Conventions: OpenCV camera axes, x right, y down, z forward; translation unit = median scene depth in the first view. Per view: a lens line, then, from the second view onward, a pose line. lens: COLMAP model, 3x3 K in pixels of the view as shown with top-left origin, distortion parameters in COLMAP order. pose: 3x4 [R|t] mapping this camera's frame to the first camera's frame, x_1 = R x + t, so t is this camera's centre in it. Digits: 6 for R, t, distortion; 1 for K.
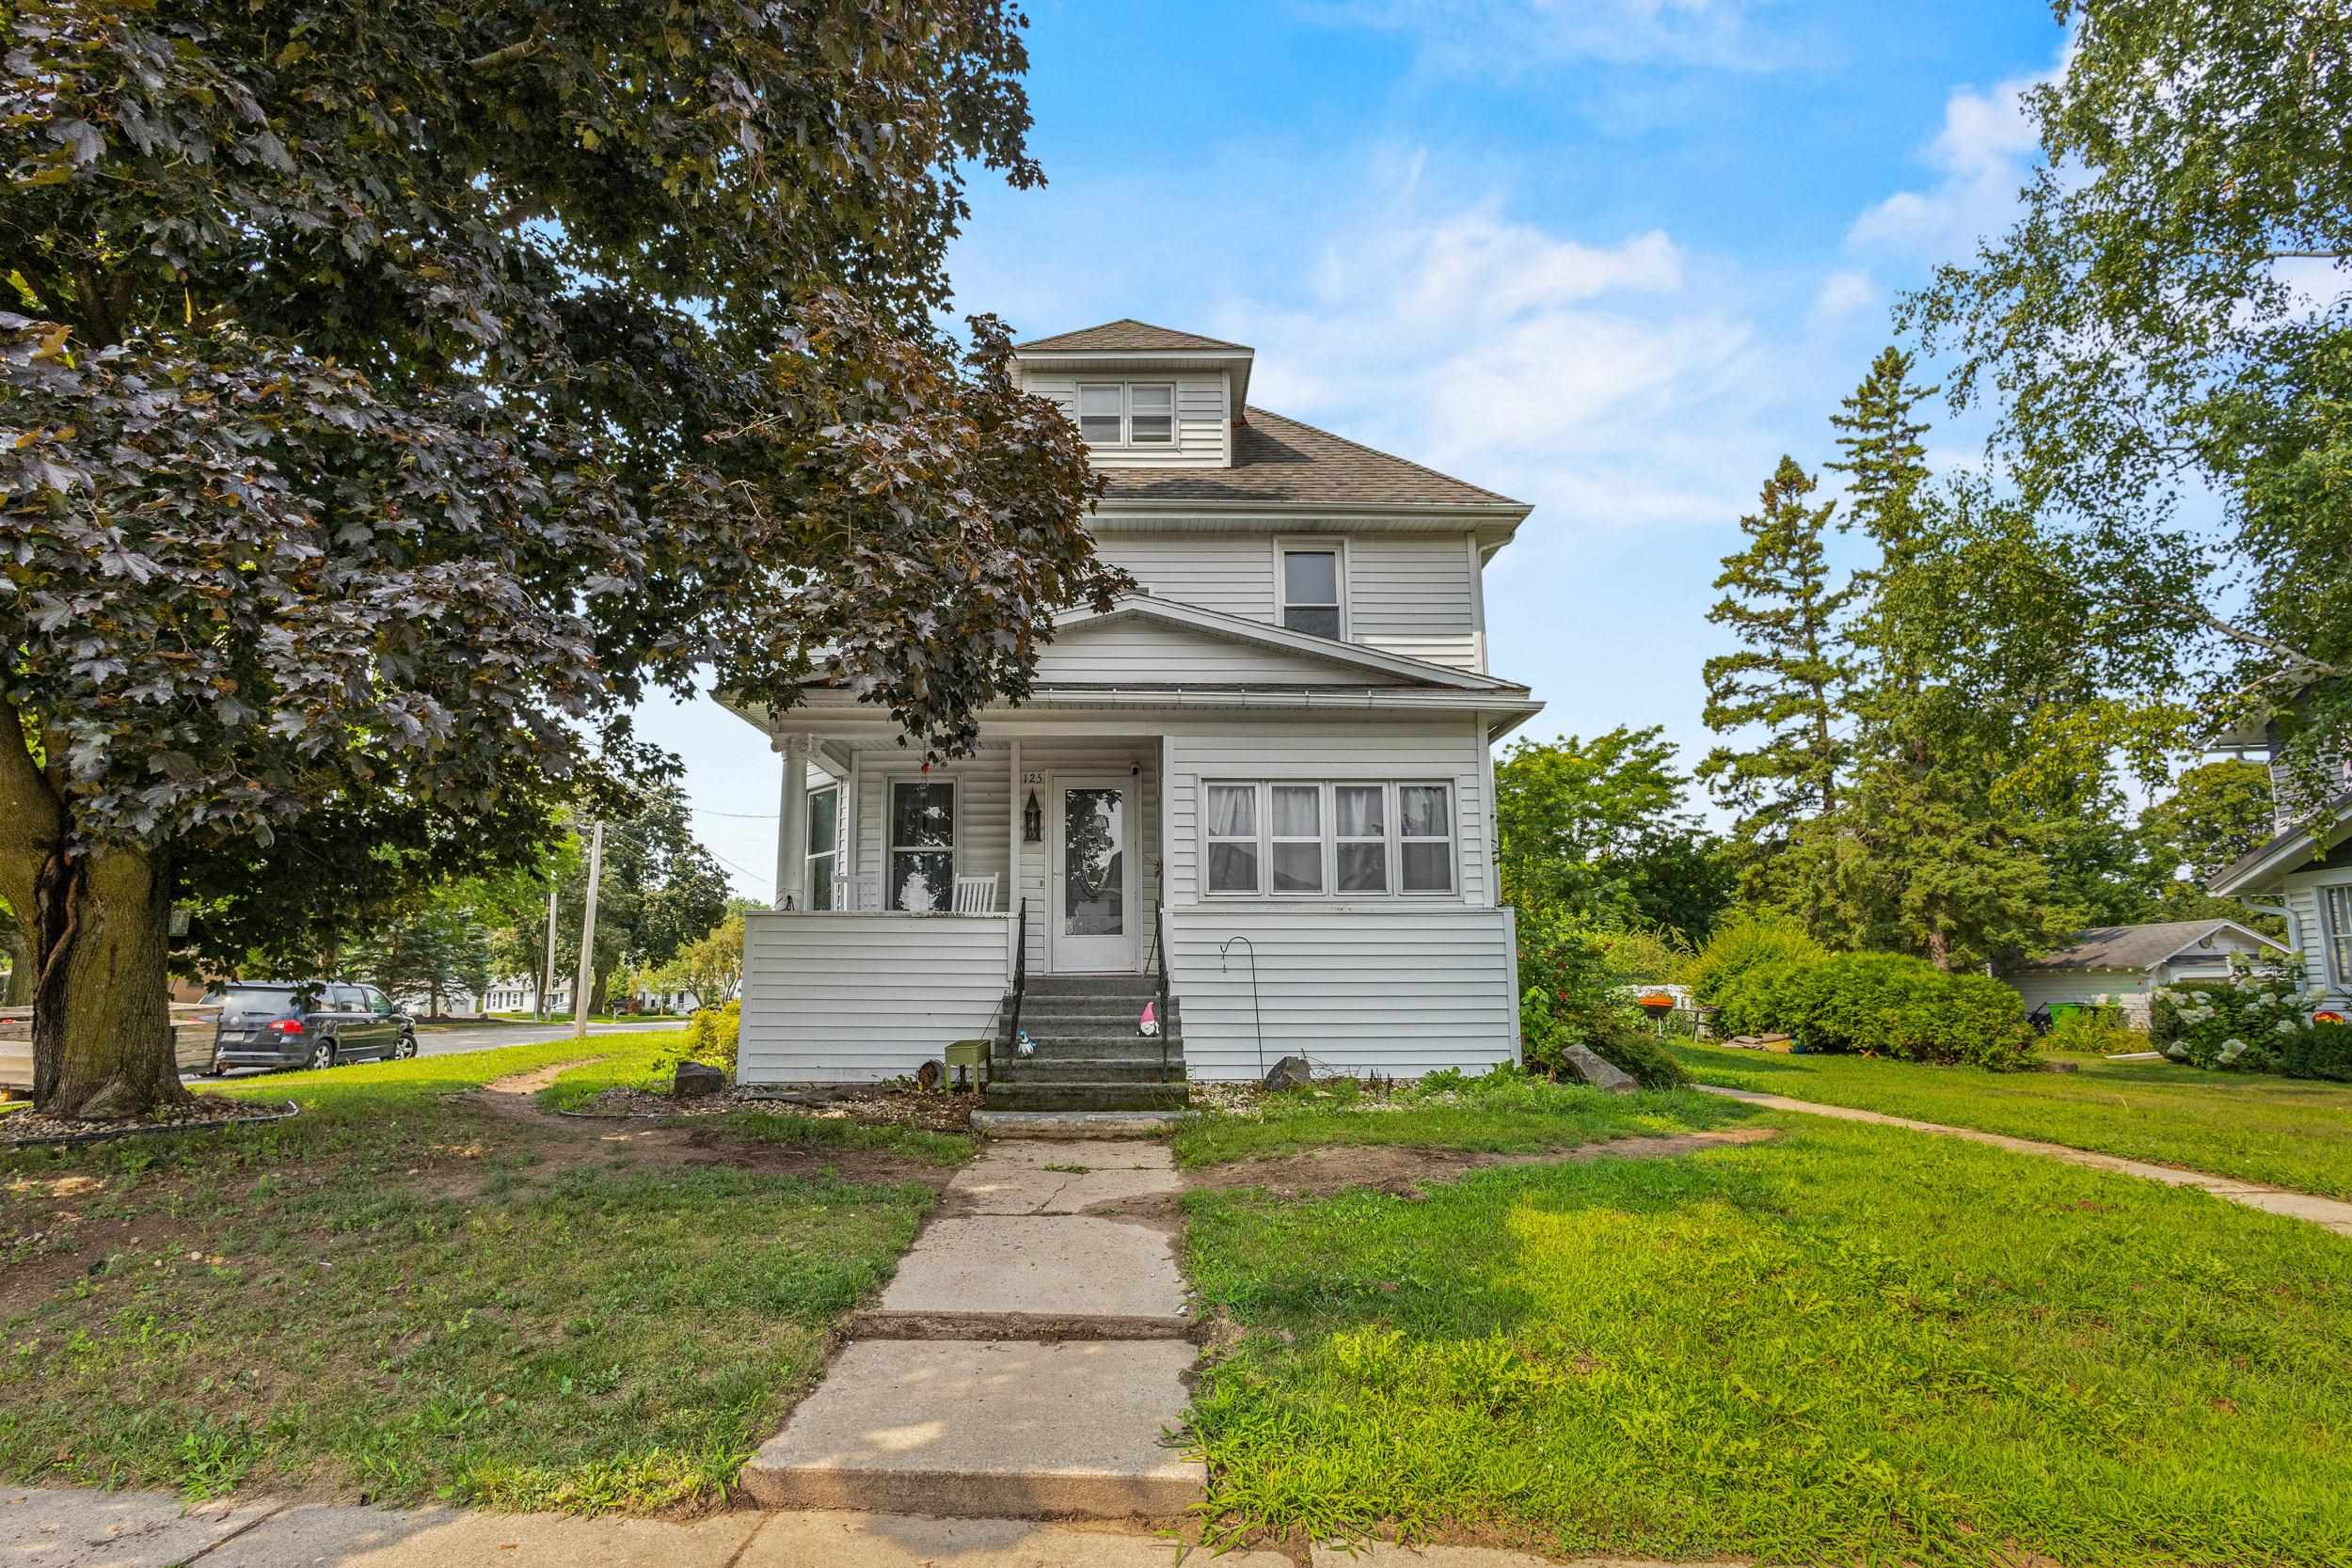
lens RADIAL K [[1096.0, 0, 1061.8], [0, 1096.0, 796.8], [0, 0, 1]] dist [-0.000962, -0.000074]
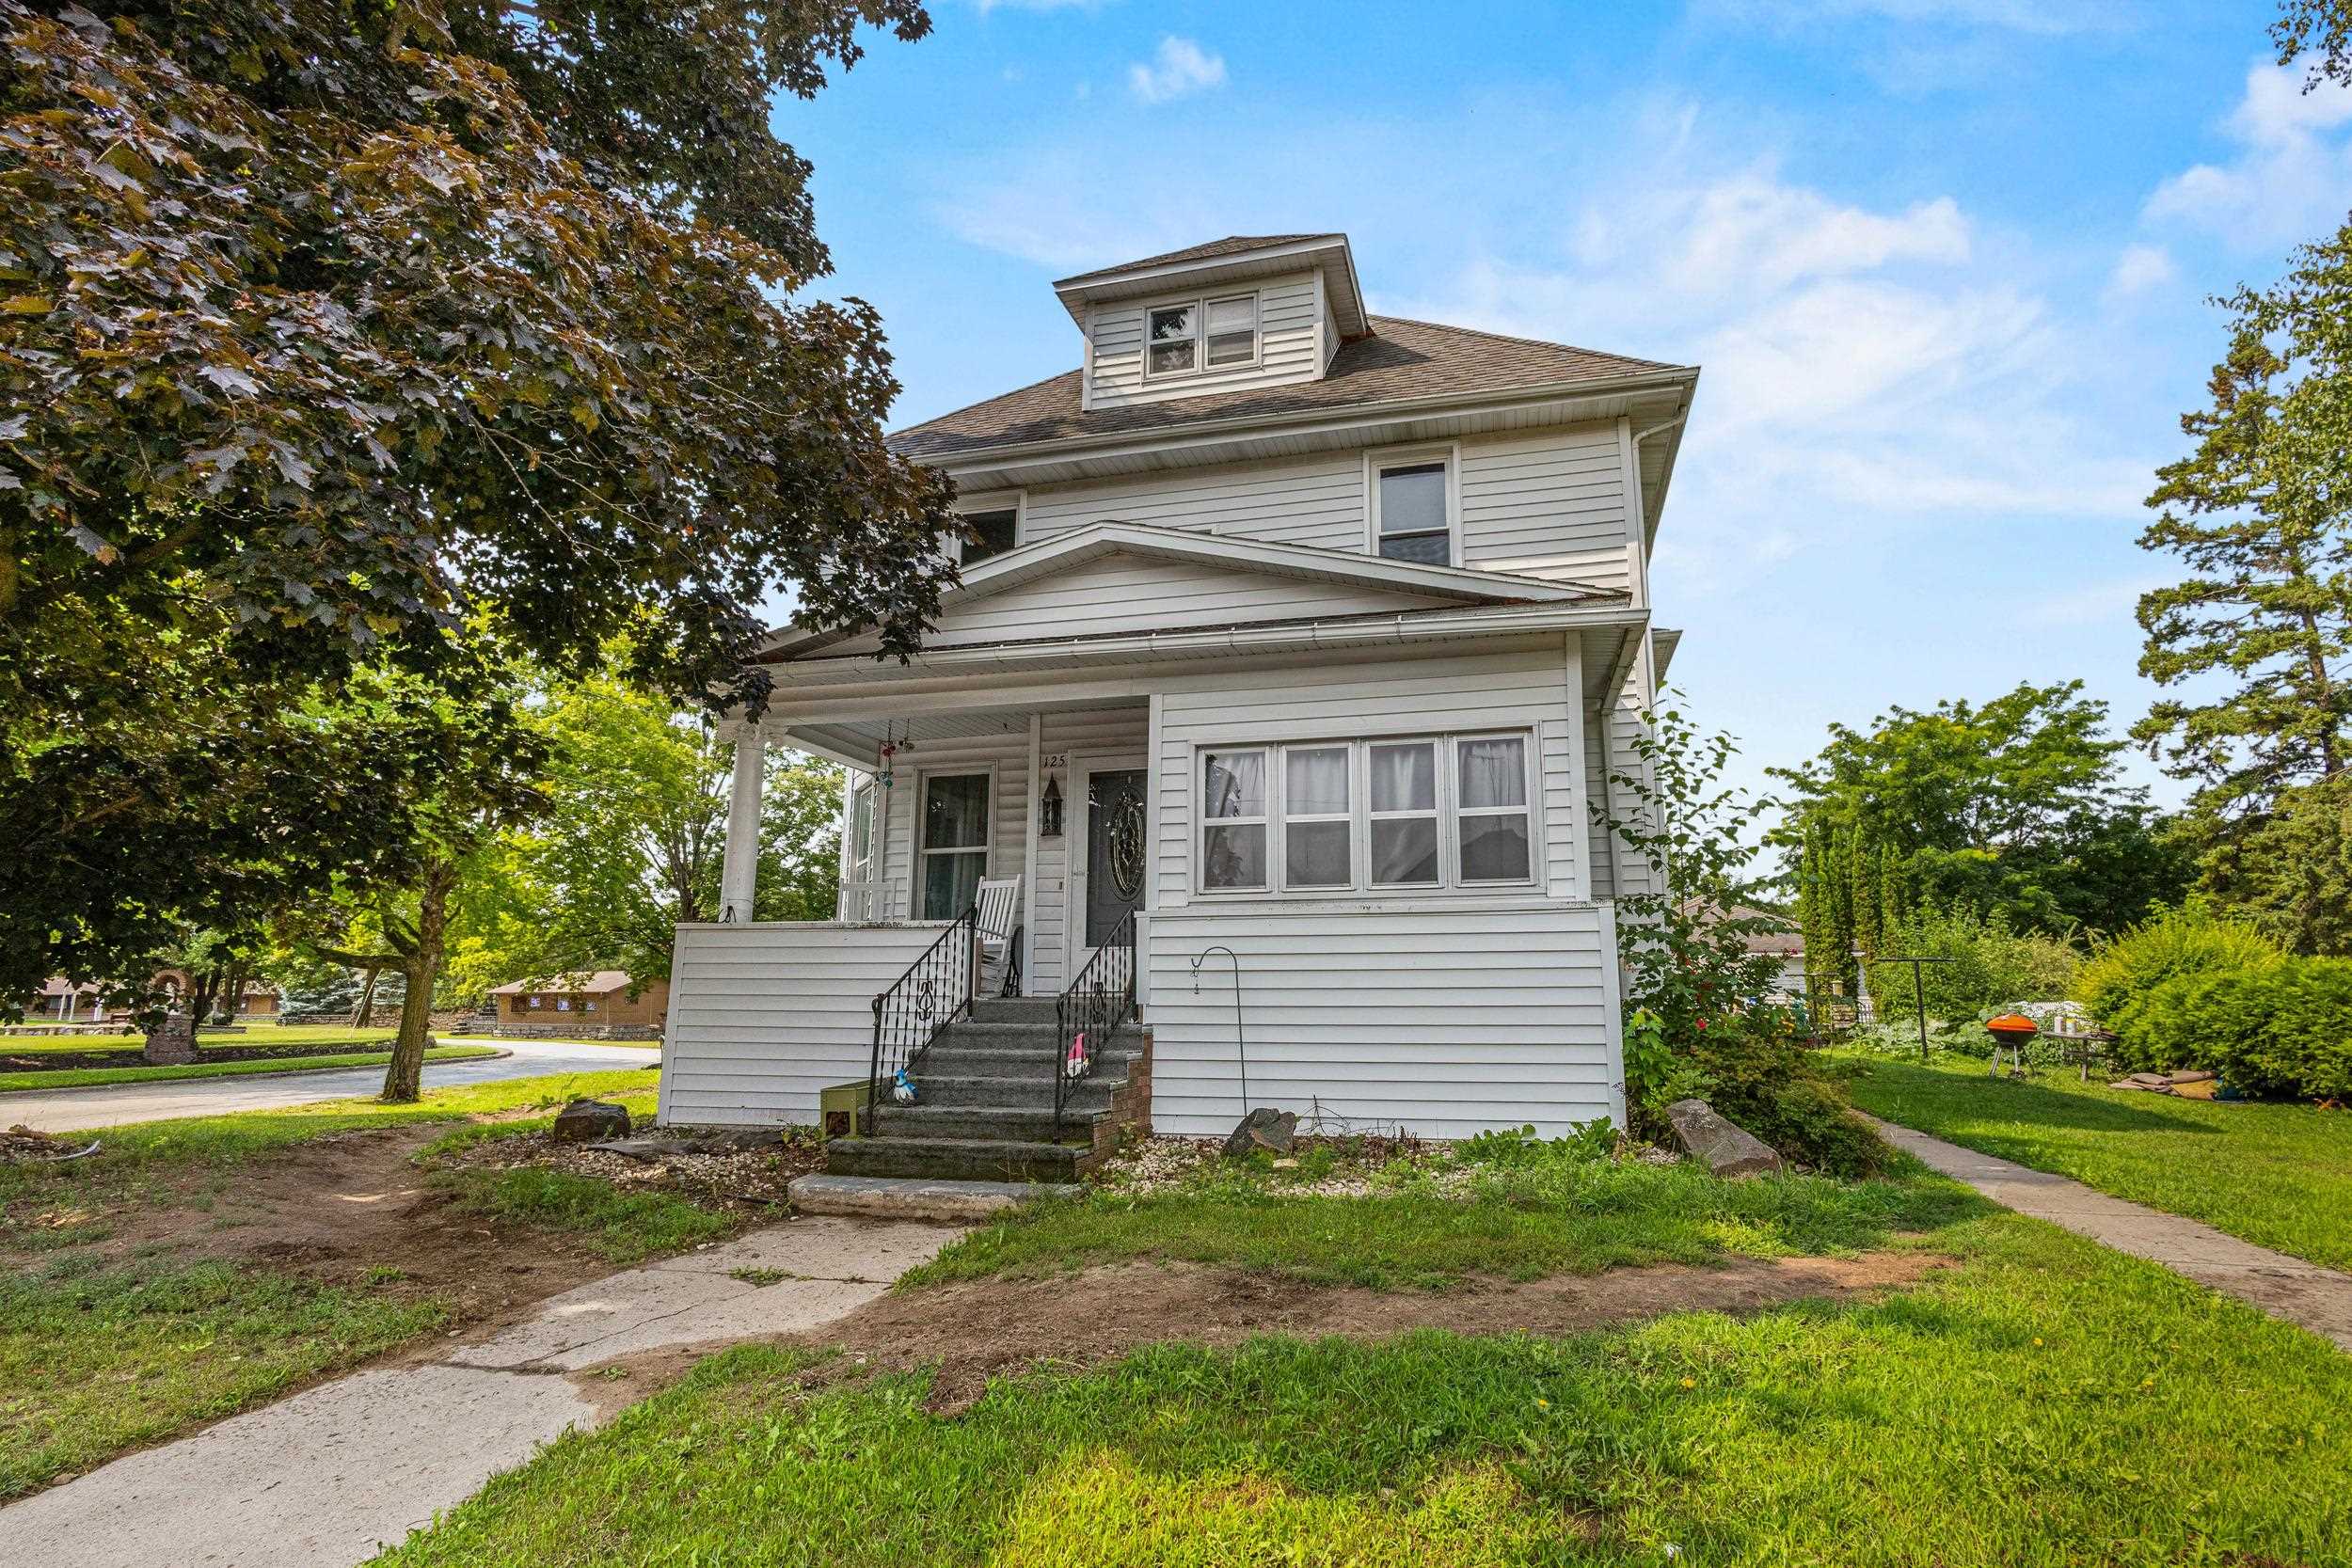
lens RADIAL K [[1087.4, 0, 1176.0], [0, 1087.4, 784.0], [0, 0, 1]] dist [0.001430, -0.000153]
pose [[0.972623, -0.047107, -0.227564, 0.087869], [0.041327, 0.998692, -0.030101, 0.010305], [0.228685, 0.019873, 0.973298, 0.071949]]
